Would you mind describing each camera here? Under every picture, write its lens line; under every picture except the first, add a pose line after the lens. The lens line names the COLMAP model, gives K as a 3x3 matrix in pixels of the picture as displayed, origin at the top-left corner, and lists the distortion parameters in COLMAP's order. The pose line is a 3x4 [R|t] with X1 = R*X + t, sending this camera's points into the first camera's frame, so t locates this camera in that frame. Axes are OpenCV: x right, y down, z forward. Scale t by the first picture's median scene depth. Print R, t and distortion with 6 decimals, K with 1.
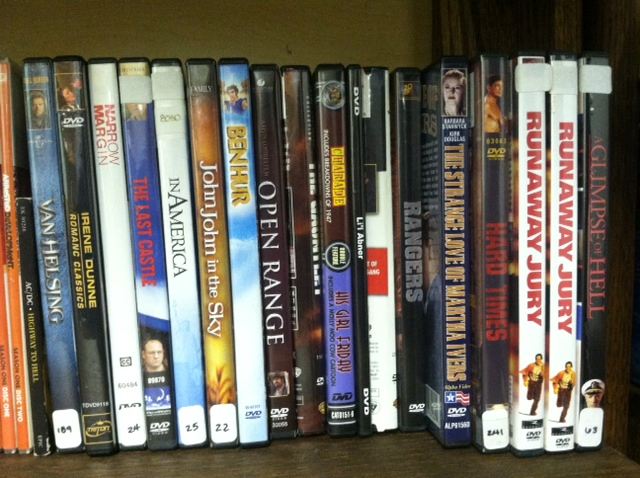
lens RADIAL K [[646.8, 0, 320.2], [0, 646.8, 242.3], [0, 0, 1]] dist [-0.016525, 0.000000]
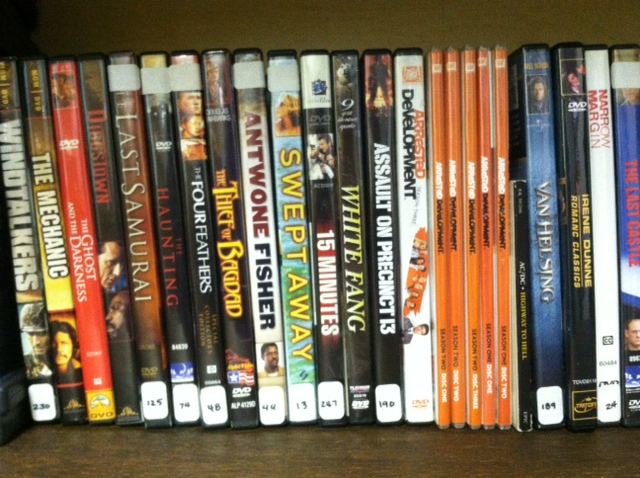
lens RADIAL K [[646.8, 0, 320.1], [0, 646.8, 235.9], [0, 0, 1]] dist [-0.016525, 0.000000]
pose [[0.999318, 0.001293, -0.036898, -0.736481], [-0.001517, 0.999981, -0.006031, 0.026615], [0.036889, 0.006083, 0.999301, -0.042690]]
